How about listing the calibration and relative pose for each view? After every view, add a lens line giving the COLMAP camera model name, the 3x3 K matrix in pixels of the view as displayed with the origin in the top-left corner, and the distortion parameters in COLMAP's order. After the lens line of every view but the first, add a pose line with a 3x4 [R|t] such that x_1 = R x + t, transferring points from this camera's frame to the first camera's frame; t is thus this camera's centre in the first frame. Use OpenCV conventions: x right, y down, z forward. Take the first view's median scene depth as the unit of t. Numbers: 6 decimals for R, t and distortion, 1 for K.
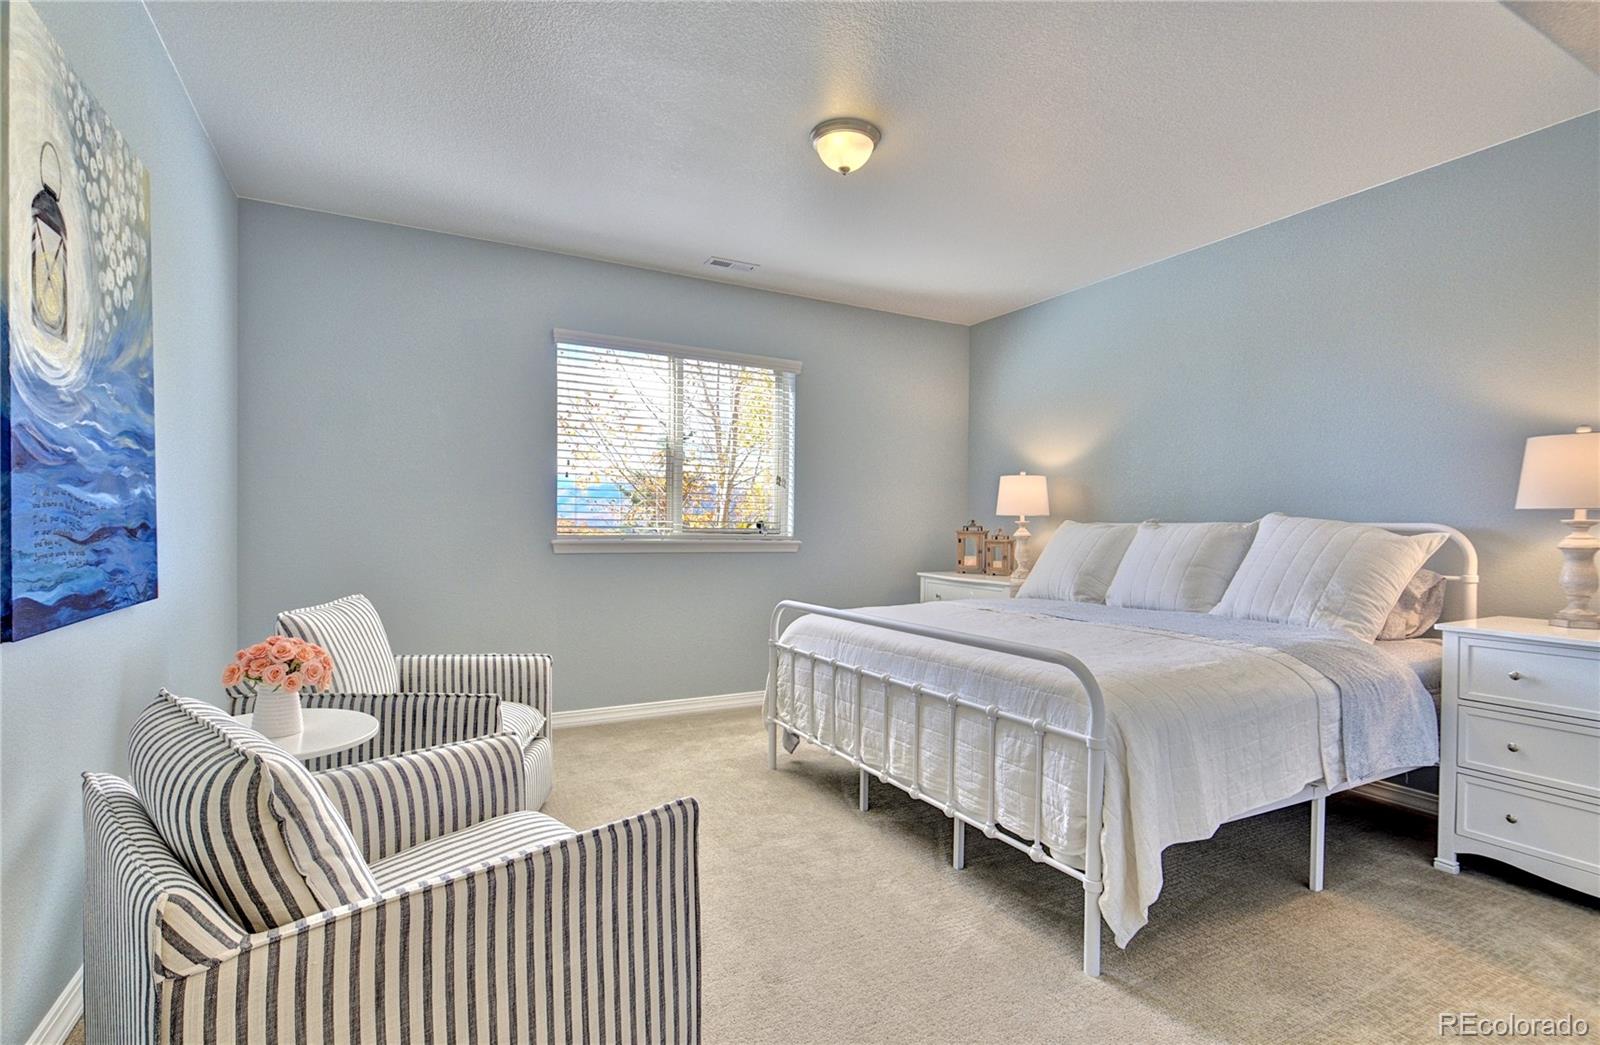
lens RADIAL K [[750.1, 0, 798.4], [0, 750.1, 535.7], [0, 0, 1]] dist [0.031220, 0.000067]
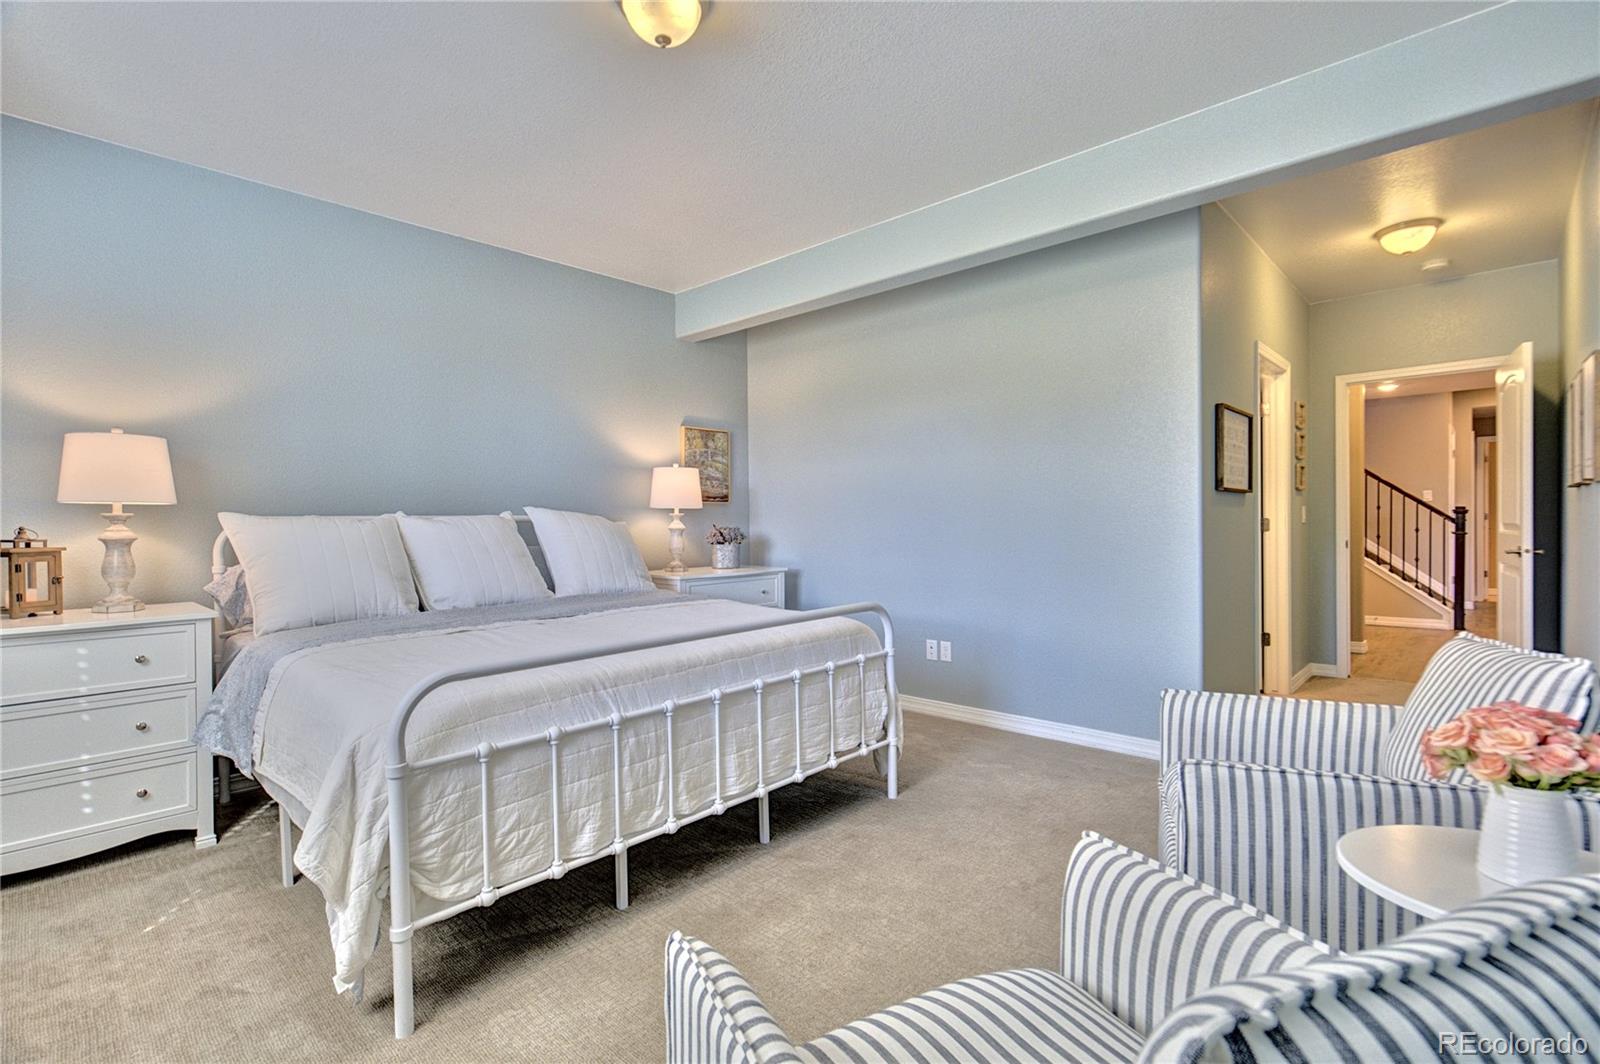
lens RADIAL K [[736.8, 0, 797.8], [0, 736.8, 525.0], [0, 0, 1]] dist [0.001501, -0.000178]
pose [[-0.315617, -0.012595, 0.948803, -0.709864], [0.018946, 0.999629, 0.019572, -0.020410], [-0.948697, 0.024154, -0.315261, 1.160639]]
